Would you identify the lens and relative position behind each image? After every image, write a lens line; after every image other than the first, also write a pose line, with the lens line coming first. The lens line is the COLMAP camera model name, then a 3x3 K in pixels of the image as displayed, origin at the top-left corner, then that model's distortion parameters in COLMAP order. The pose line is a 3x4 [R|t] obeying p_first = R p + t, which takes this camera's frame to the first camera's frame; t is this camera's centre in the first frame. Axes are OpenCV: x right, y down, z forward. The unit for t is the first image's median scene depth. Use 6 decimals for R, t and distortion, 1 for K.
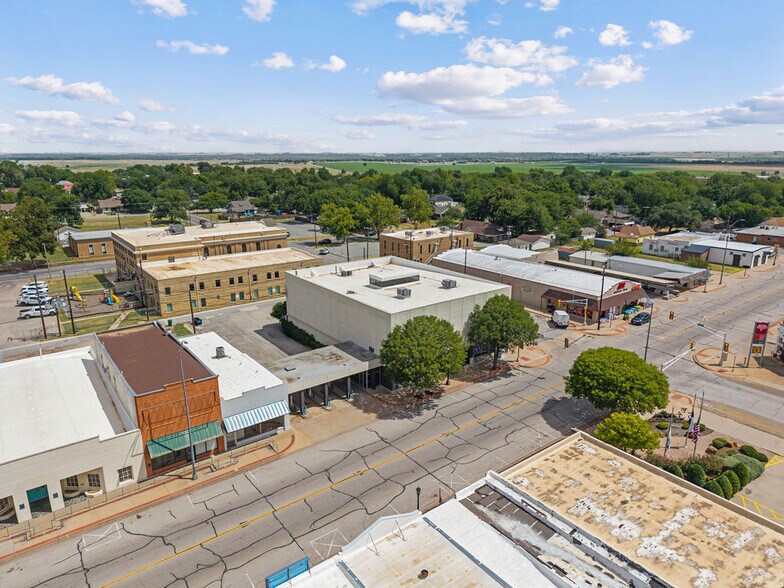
lens RADIAL K [[525.6, 0, 392.0], [0, 525.6, 294.0], [0, 0, 1]] dist [-0.001837, -0.000895]
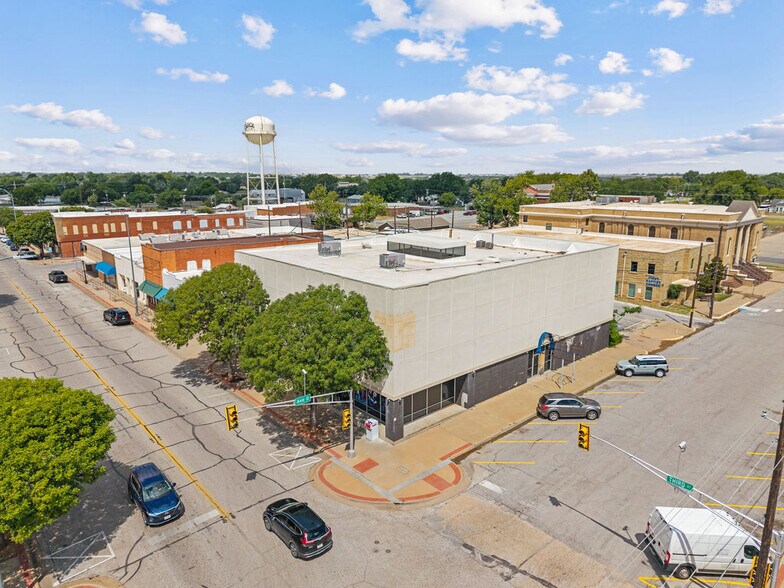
lens RADIAL K [[518.0, 0, 393.8], [0, 518.0, 245.3], [0, 0, 1]] dist [-0.001376, -0.000695]
pose [[0.074692, 0.136132, -0.987871, 0.573406], [-0.248239, 0.961992, 0.113797, -0.089368], [0.965815, 0.236728, 0.105647, 0.834753]]
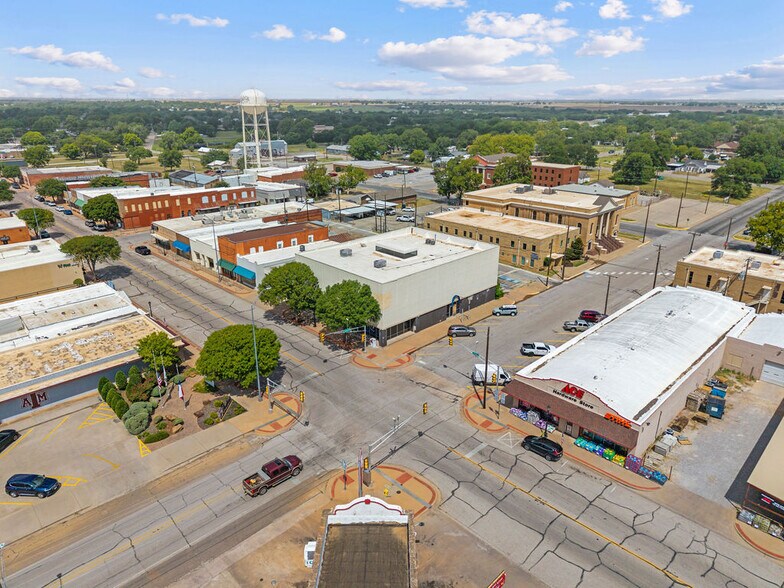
lens RADIAL K [[518.0, 0, 393.8], [0, 518.0, 245.3], [0, 0, 1]] dist [-0.001376, -0.000695]
pose [[0.126378, 0.266996, -0.955375, 1.035637], [-0.249862, 0.940613, 0.229818, -0.286386], [0.959999, 0.209668, 0.185585, 0.722340]]
